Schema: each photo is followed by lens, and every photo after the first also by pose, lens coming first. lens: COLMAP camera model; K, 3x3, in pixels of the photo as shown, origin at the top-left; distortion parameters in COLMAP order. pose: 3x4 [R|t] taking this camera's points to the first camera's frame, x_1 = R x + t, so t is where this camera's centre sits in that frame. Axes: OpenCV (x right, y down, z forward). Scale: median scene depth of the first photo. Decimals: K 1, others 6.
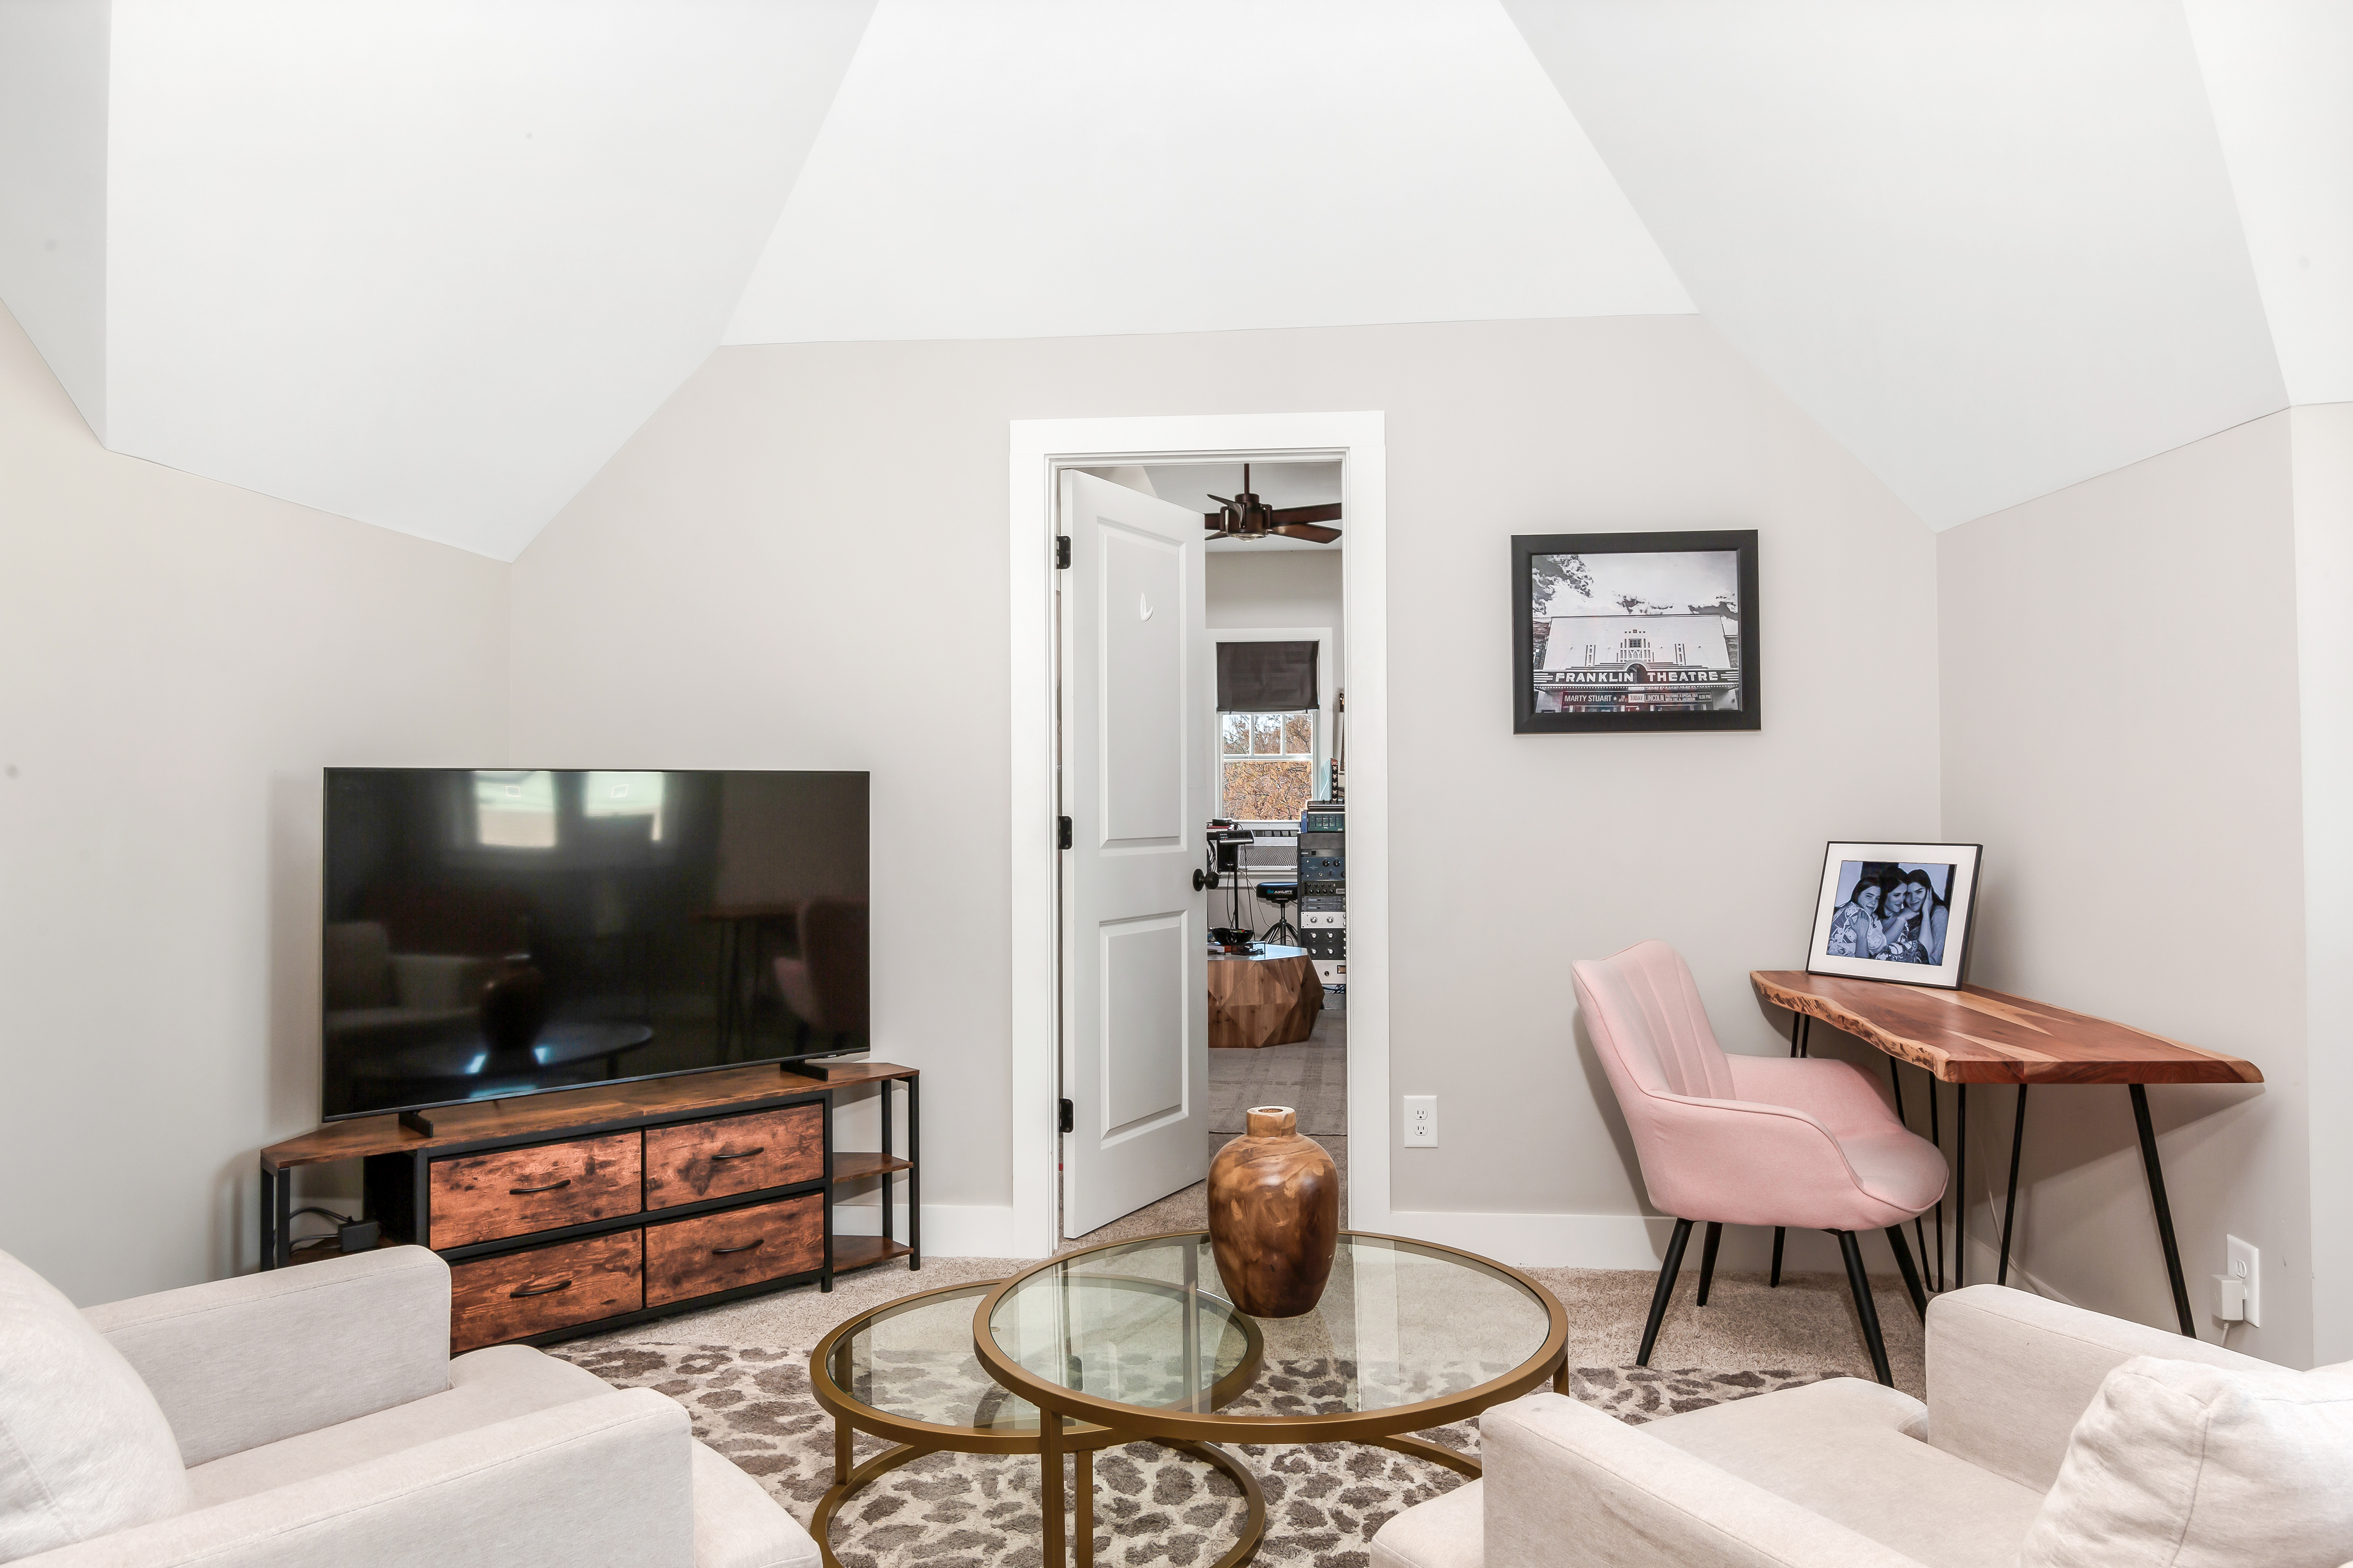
lens RADIAL K [[1538.8, 0, 1176.5], [0, 1538.8, 784.0], [0, 0, 1]] dist [0.000954, 0.001833]
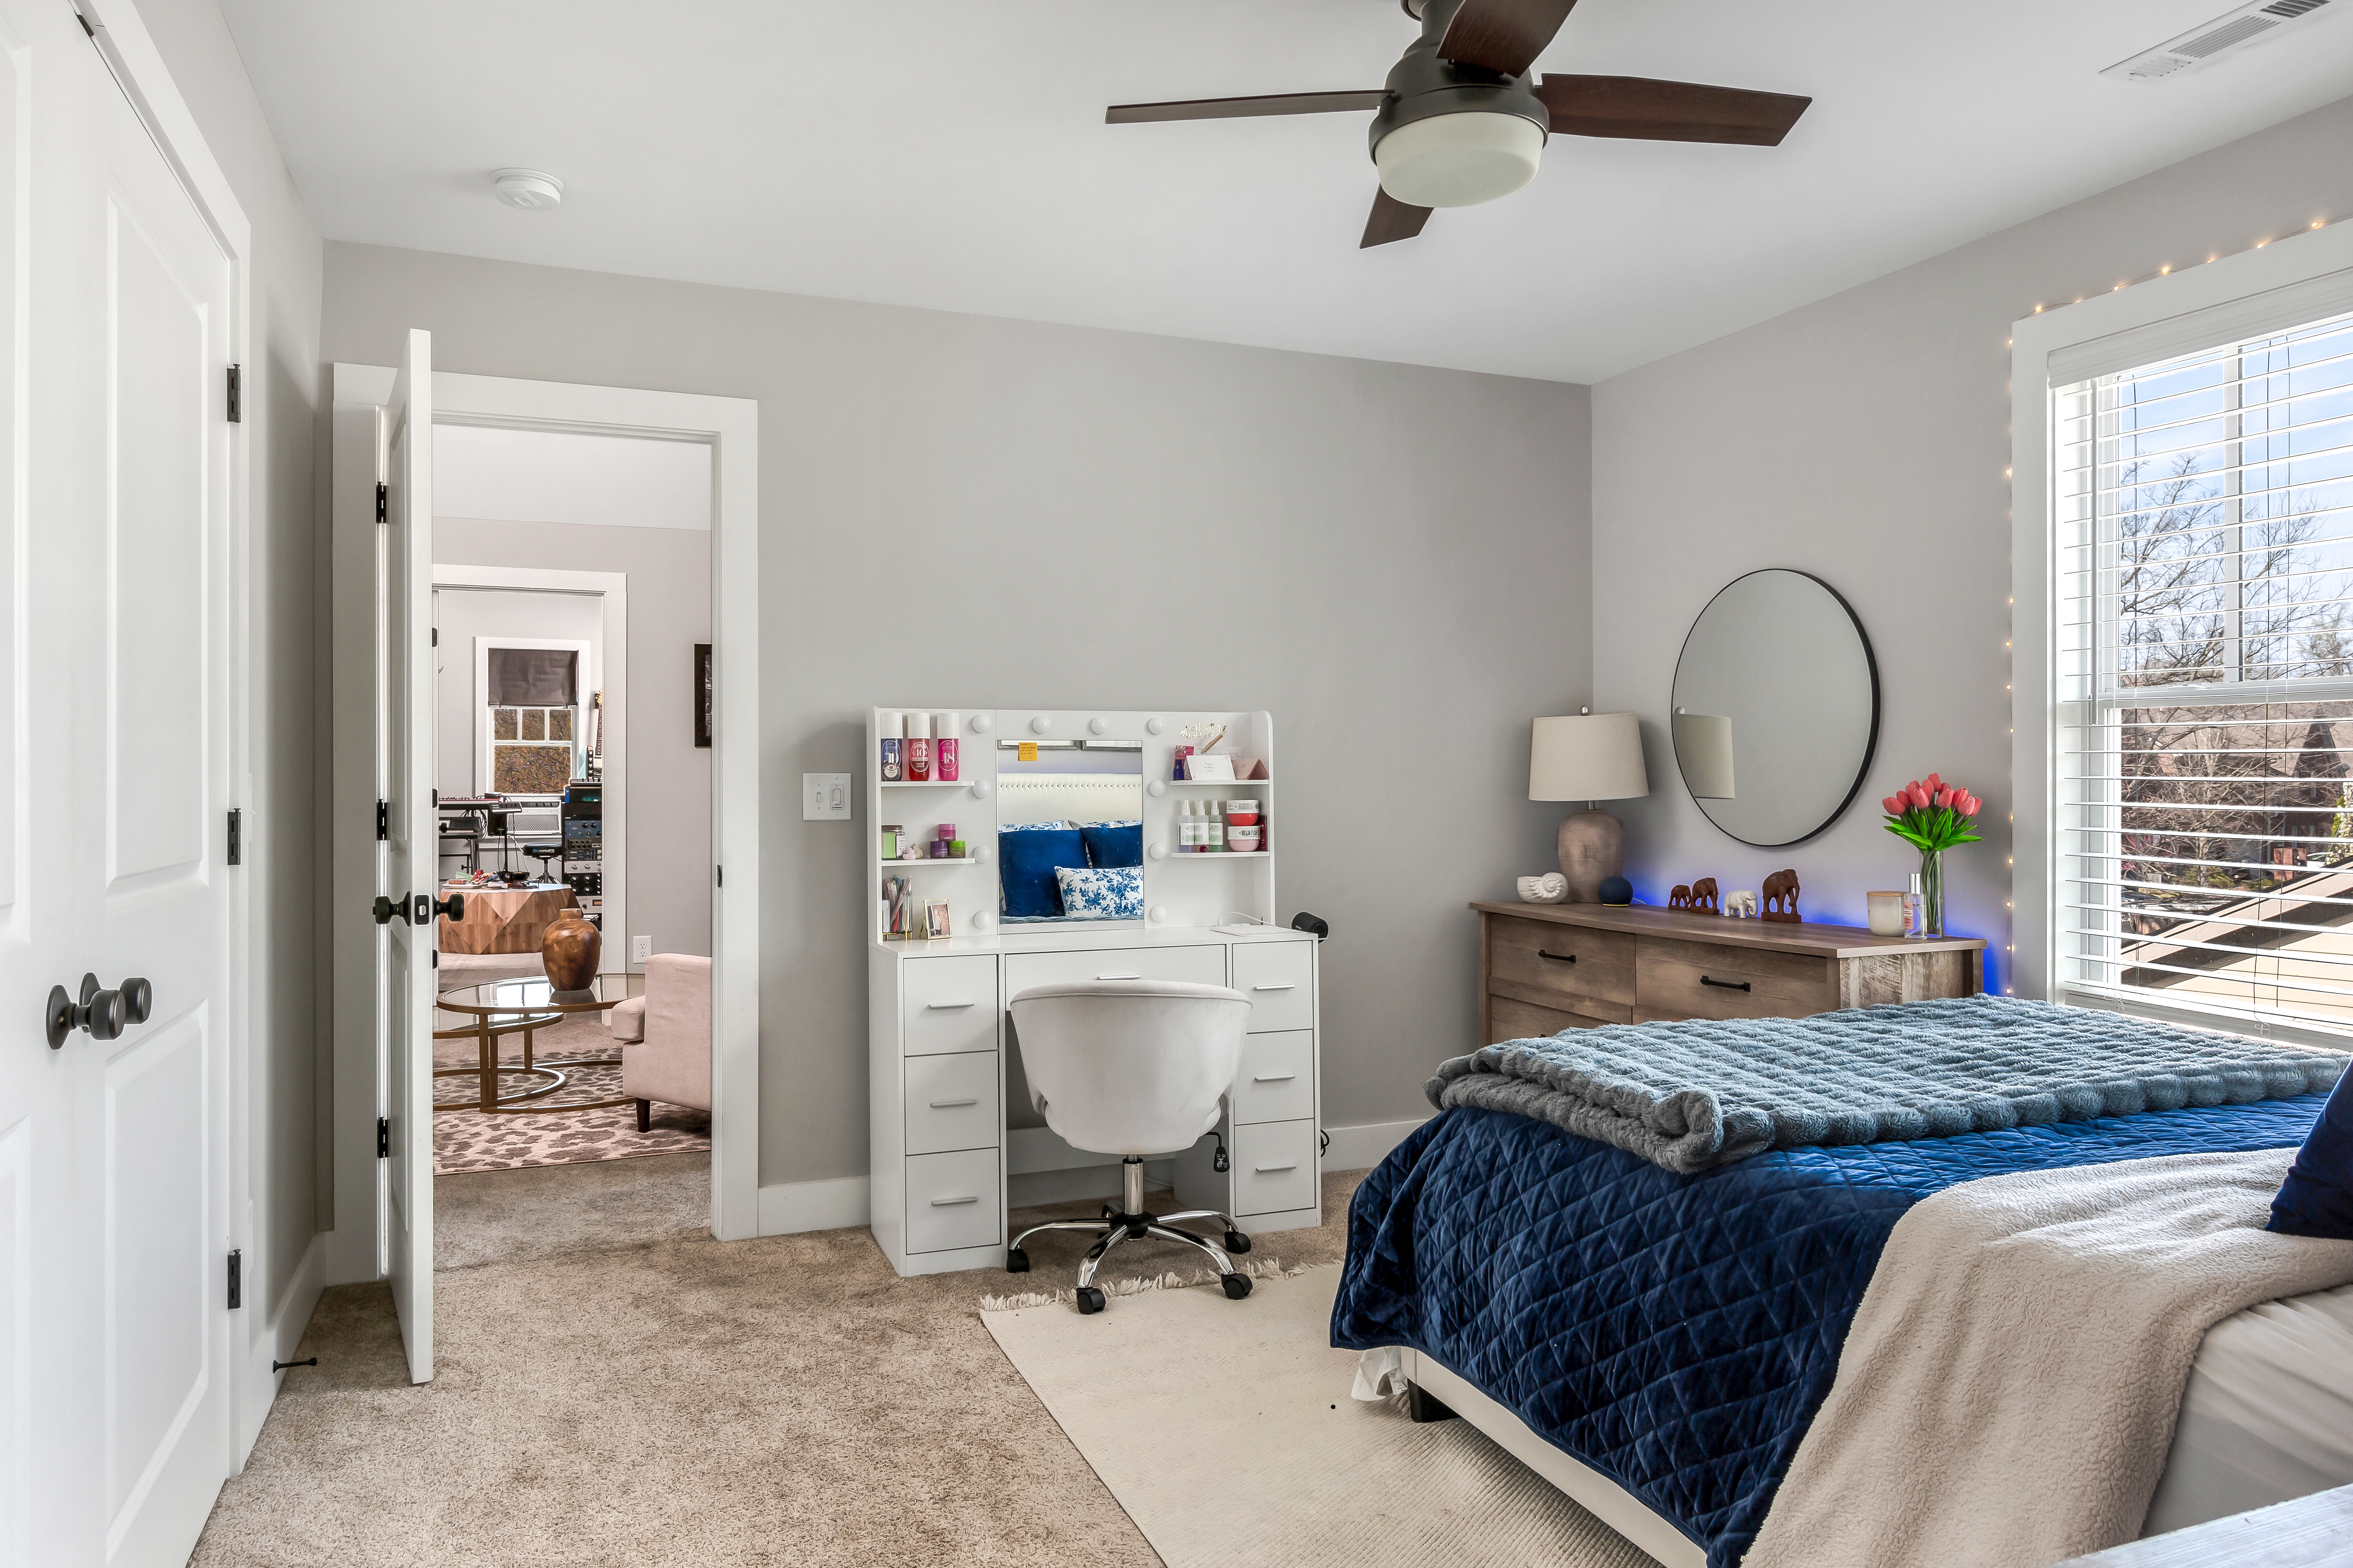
lens RADIAL K [[1538.8, 0, 1176.5], [0, 1538.8, 784.0], [0, 0, 1]] dist [0.000954, 0.001833]
pose [[0.891911, 0.006933, 0.452157, -0.042789], [-0.012898, 0.999866, 0.010112, -0.004142], [-0.452027, -0.014851, 0.891881, -0.371140]]
